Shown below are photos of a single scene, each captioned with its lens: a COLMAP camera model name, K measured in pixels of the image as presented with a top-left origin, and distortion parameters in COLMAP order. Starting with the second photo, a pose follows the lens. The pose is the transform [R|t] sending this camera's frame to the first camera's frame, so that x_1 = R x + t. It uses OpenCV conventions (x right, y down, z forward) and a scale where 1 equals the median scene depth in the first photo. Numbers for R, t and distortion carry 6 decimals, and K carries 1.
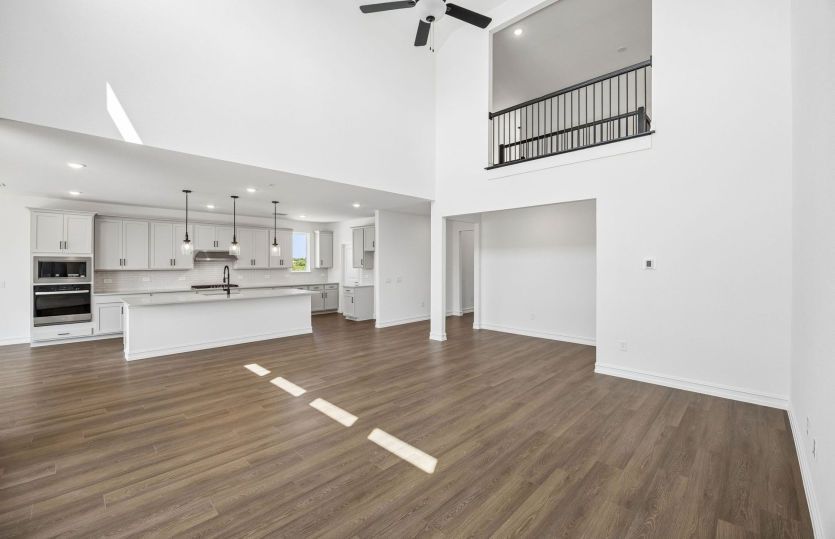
lens RADIAL K [[353.3, 0, 418.4], [0, 353.3, 264.6], [0, 0, 1]] dist [-0.015213, -0.000585]
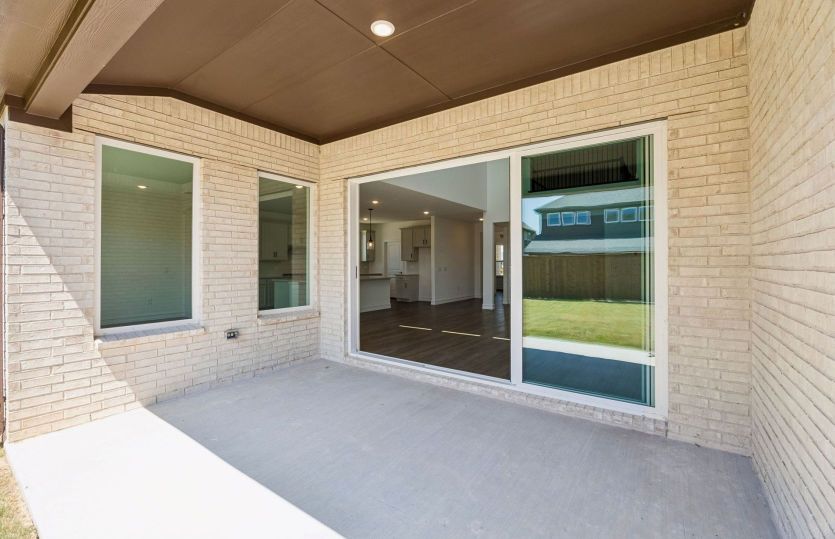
lens RADIAL K [[353.3, 0, 418.1], [0, 353.3, 267.9], [0, 0, 1]] dist [-0.015213, -0.000585]
pose [[0.989398, -0.002231, 0.145209, -0.440808], [0.001617, 0.999989, 0.004351, 0.042360], [-0.145218, -0.004070, 0.989391, -0.365261]]
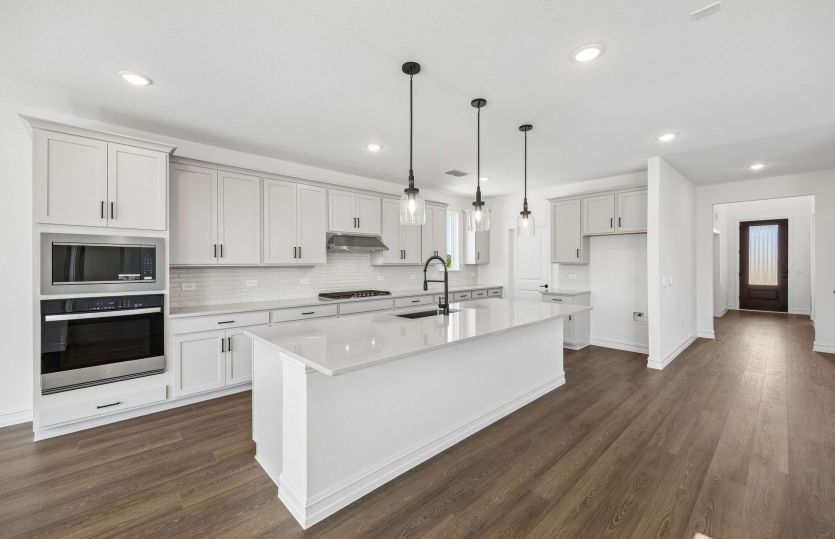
lens RADIAL K [[341.4, 0, 418.1], [0, 341.4, 264.5], [0, 0, 1]] dist [-0.001297, 0.000238]
pose [[0.998141, -0.000310, -0.060951, -0.548706], [0.000502, 0.999995, 0.003140, 0.012786], [0.060950, -0.003165, 0.998136, 0.538934]]
